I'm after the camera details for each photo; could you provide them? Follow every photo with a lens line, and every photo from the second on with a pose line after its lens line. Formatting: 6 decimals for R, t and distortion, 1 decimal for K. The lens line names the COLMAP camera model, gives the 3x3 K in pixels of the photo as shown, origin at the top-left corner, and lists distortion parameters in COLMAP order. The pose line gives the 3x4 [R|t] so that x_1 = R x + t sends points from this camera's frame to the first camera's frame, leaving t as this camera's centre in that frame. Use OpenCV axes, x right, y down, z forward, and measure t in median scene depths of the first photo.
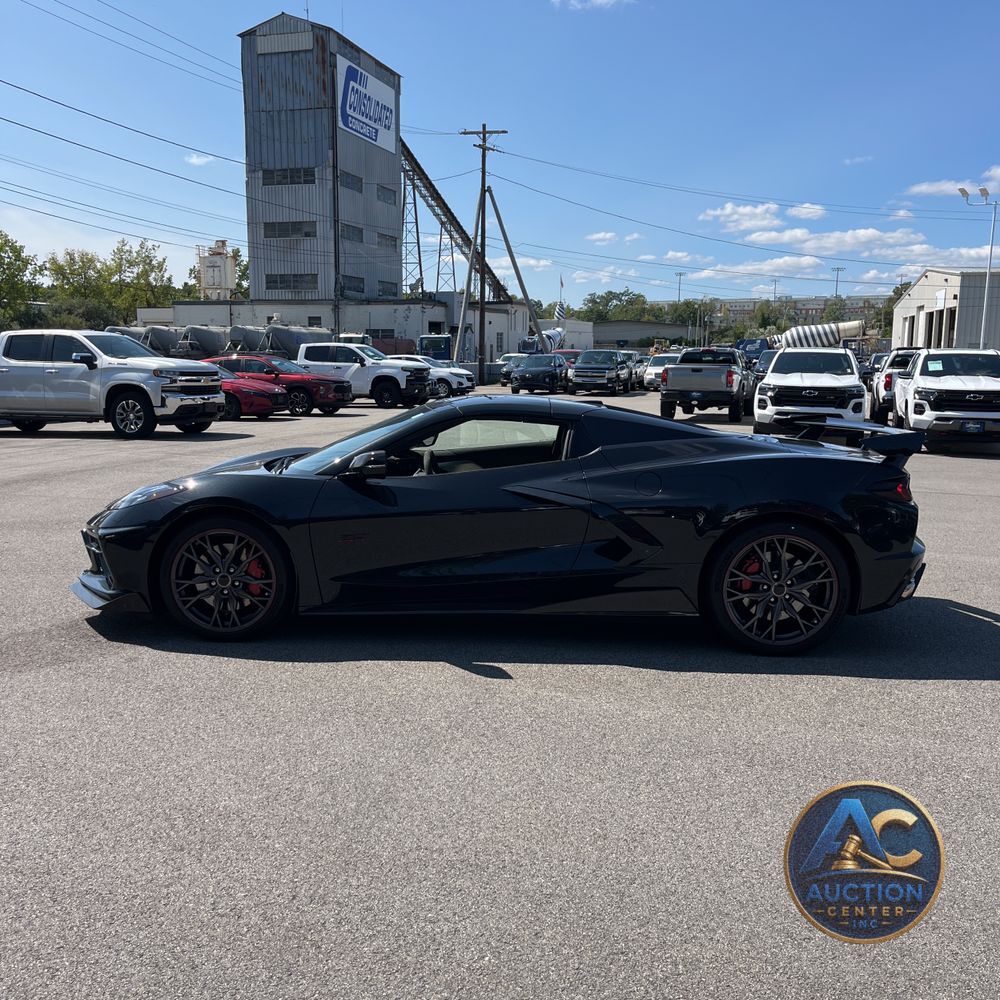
lens RADIAL K [[1015.8, 0, 502.1], [0, 1015.8, 495.8], [0, 0, 1]] dist [0.018459, 0.000000]
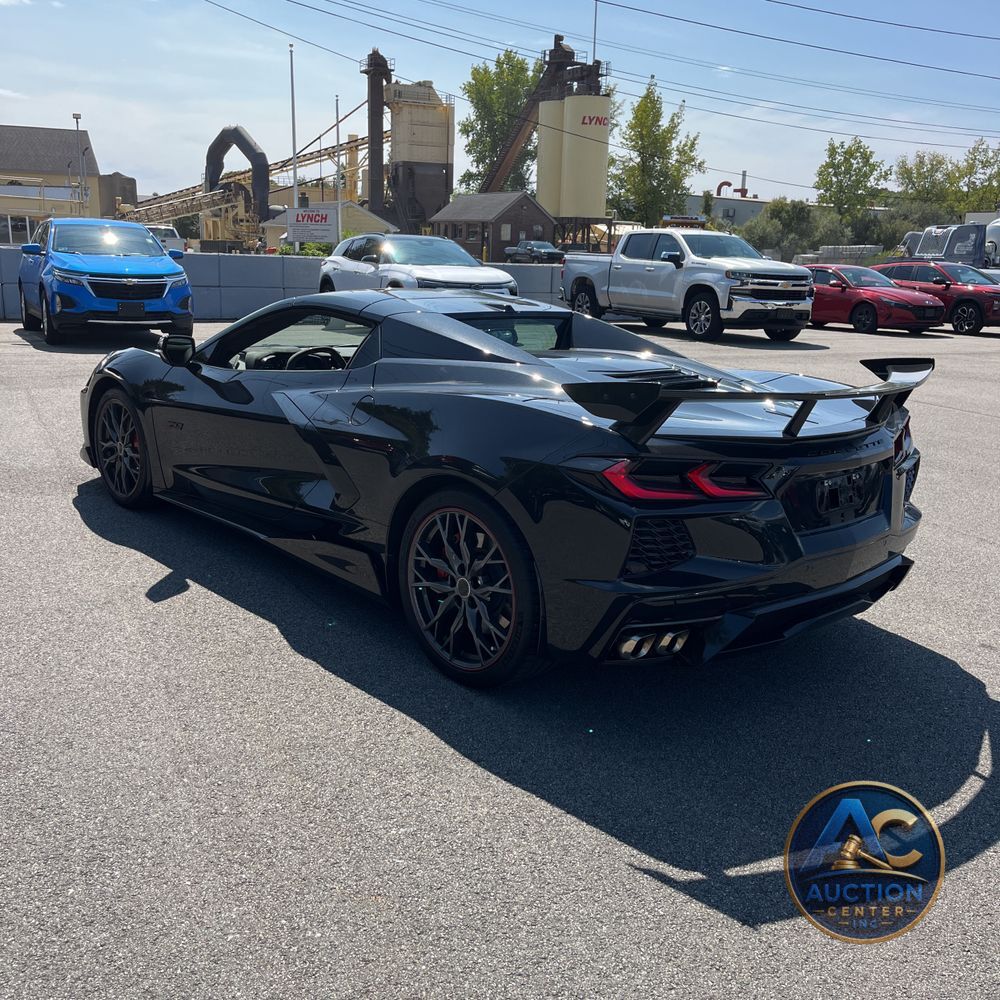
lens RADIAL K [[1015.8, 0, 490.1], [0, 1015.8, 492.4], [0, 0, 1]] dist [0.018459, 0.000000]
pose [[0.689535, 0.188314, -0.699342, 0.124184], [-0.129555, 0.982102, 0.136715, -0.010995], [0.712570, -0.003667, 0.701591, 0.088485]]
